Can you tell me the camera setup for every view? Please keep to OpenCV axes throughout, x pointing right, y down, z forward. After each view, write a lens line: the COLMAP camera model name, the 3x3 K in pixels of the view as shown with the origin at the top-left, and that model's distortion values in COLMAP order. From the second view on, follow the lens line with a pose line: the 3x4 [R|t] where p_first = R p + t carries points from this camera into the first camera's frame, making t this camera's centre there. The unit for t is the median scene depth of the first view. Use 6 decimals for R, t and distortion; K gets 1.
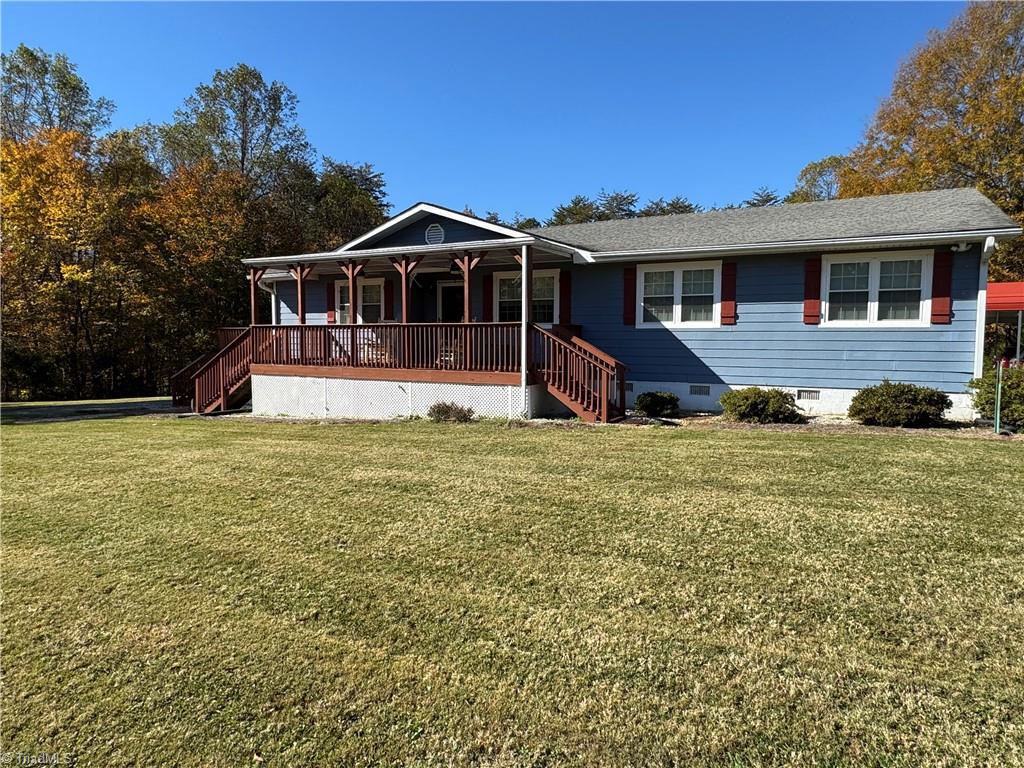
lens RADIAL K [[636.2, 0, 516.9], [0, 636.2, 379.2], [0, 0, 1]] dist [-0.002335, 0.004520]
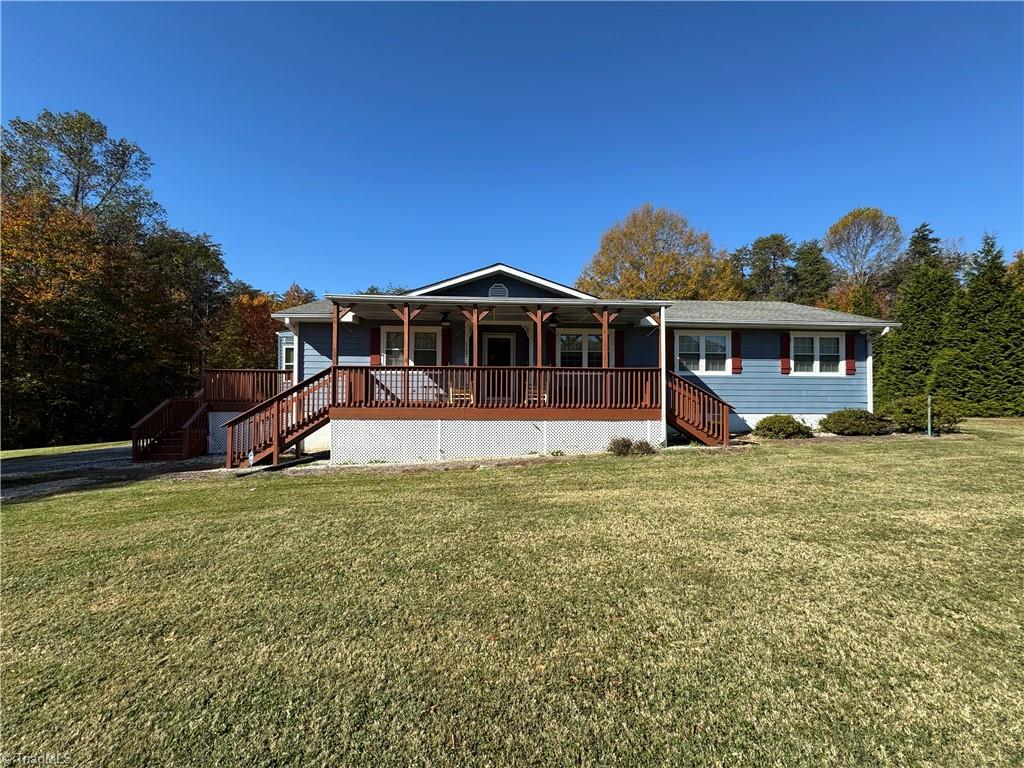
lens RADIAL K [[409.3, 0, 511.9], [0, 409.3, 380.8], [0, 0, 1]] dist [-0.002405, 0.000719]
pose [[0.858880, 0.010261, 0.512073, -0.504680], [0.029791, 0.997106, -0.069947, -0.014135], [-0.511309, 0.075331, 0.856089, 0.370250]]
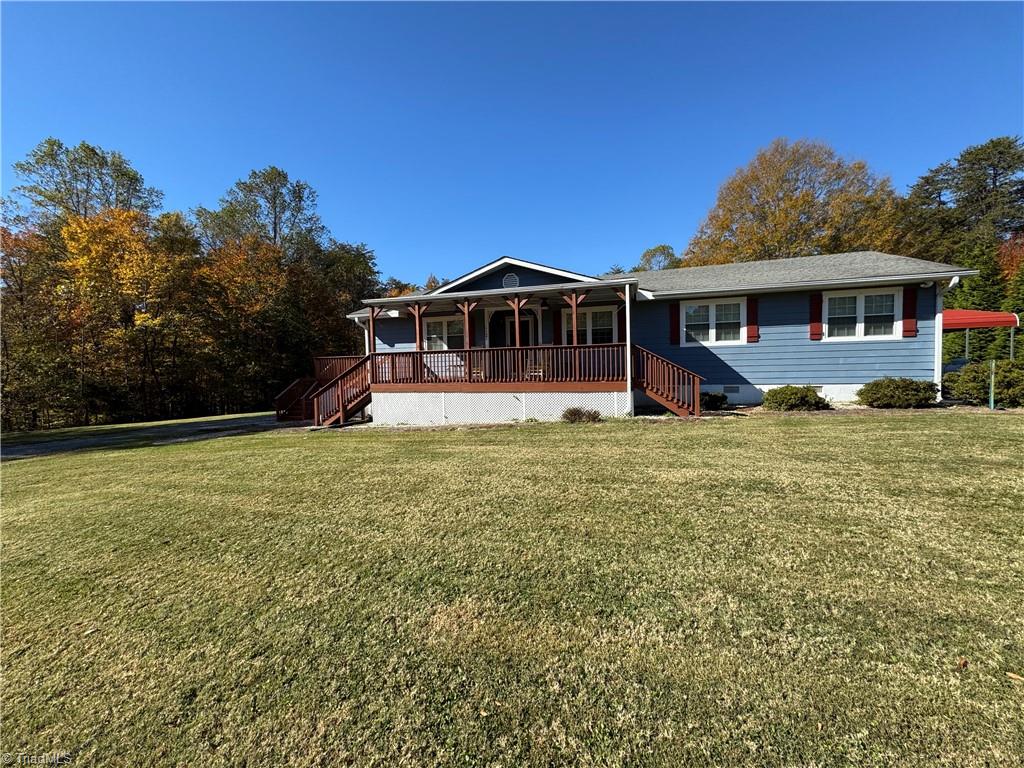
lens RADIAL K [[409.3, 0, 513.7], [0, 409.3, 383.2], [0, 0, 1]] dist [-0.002405, 0.000719]
pose [[0.983104, -0.038488, 0.178955, -0.292931], [0.041138, 0.999092, -0.011116, -0.005325], [-0.178365, 0.018290, 0.983794, 0.167571]]
